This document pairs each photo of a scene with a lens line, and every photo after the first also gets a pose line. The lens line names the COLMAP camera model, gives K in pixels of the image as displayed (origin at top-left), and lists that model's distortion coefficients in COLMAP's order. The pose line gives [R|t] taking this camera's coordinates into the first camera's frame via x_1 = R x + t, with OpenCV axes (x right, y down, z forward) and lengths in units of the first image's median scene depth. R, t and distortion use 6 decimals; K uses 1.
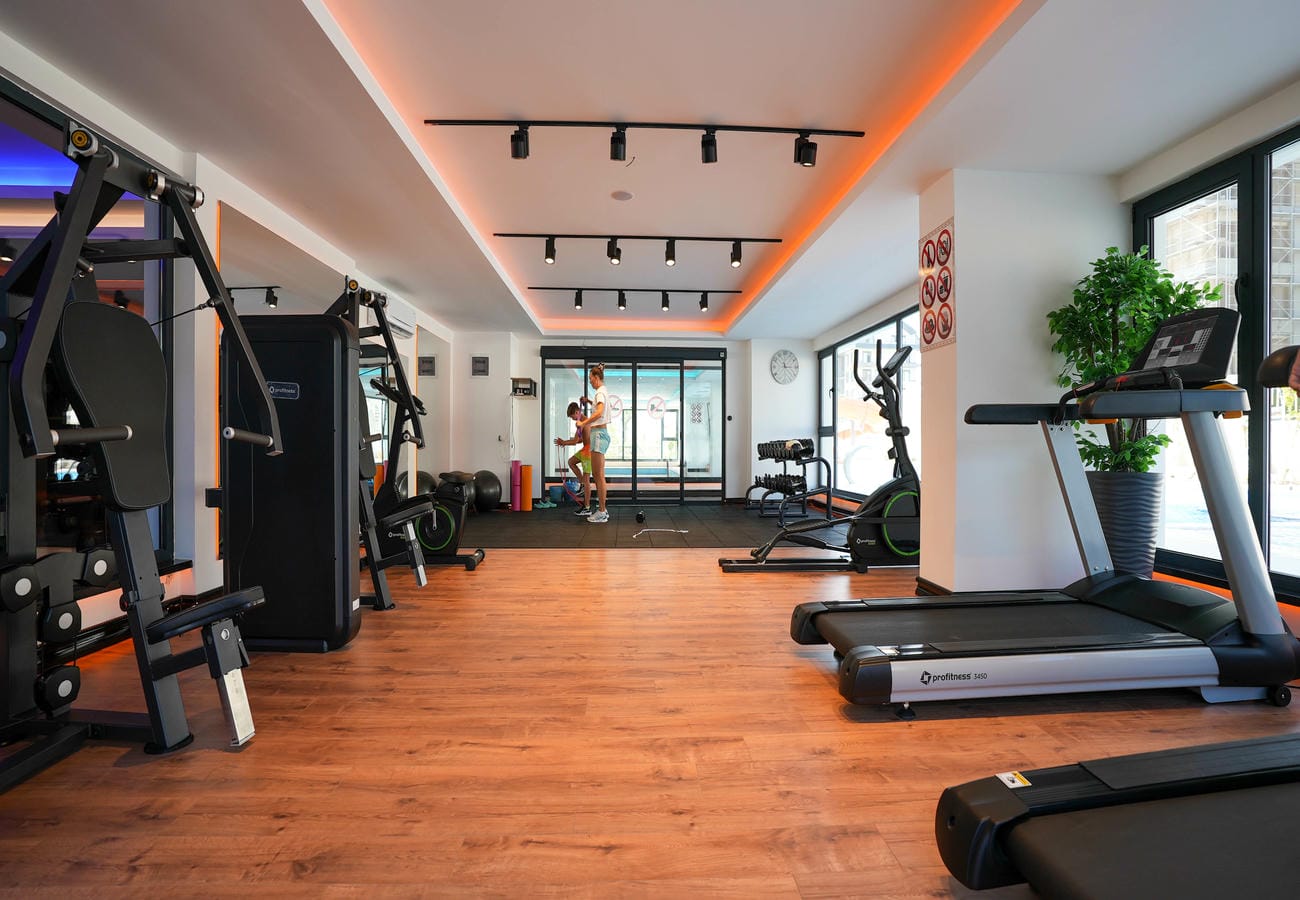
lens RADIAL K [[598.2, 0, 651.7], [0, 598.2, 448.4], [0, 0, 1]] dist [-0.026001, 0.003187]
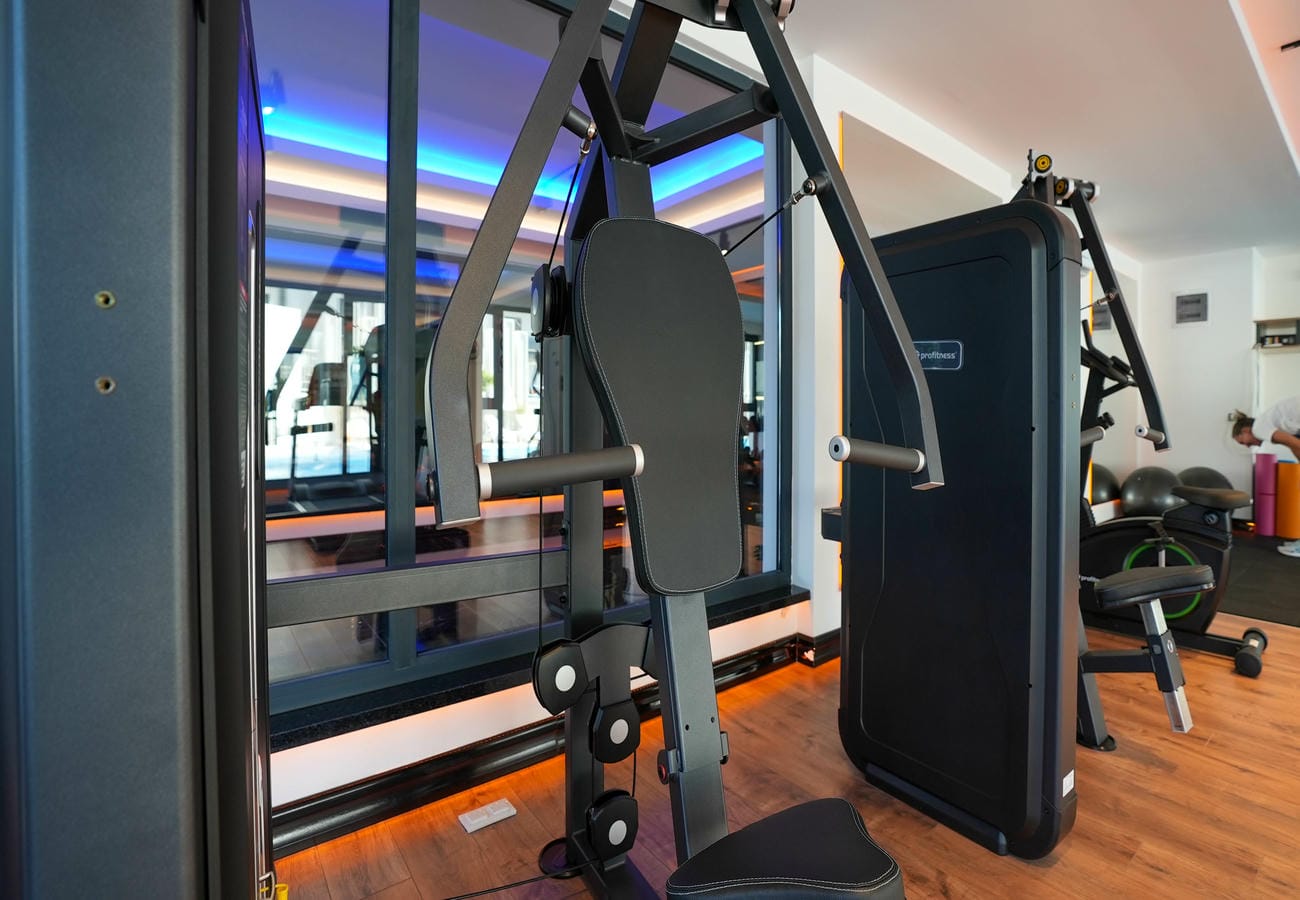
lens RADIAL K [[598.2, 0, 648.1], [0, 598.2, 436.2], [0, 0, 1]] dist [-0.026001, 0.003187]
pose [[0.566193, 0.017581, -0.824085, -0.294226], [0.000009, 0.999772, 0.021335, -0.032312], [0.824273, -0.012087, 0.566064, 0.433405]]
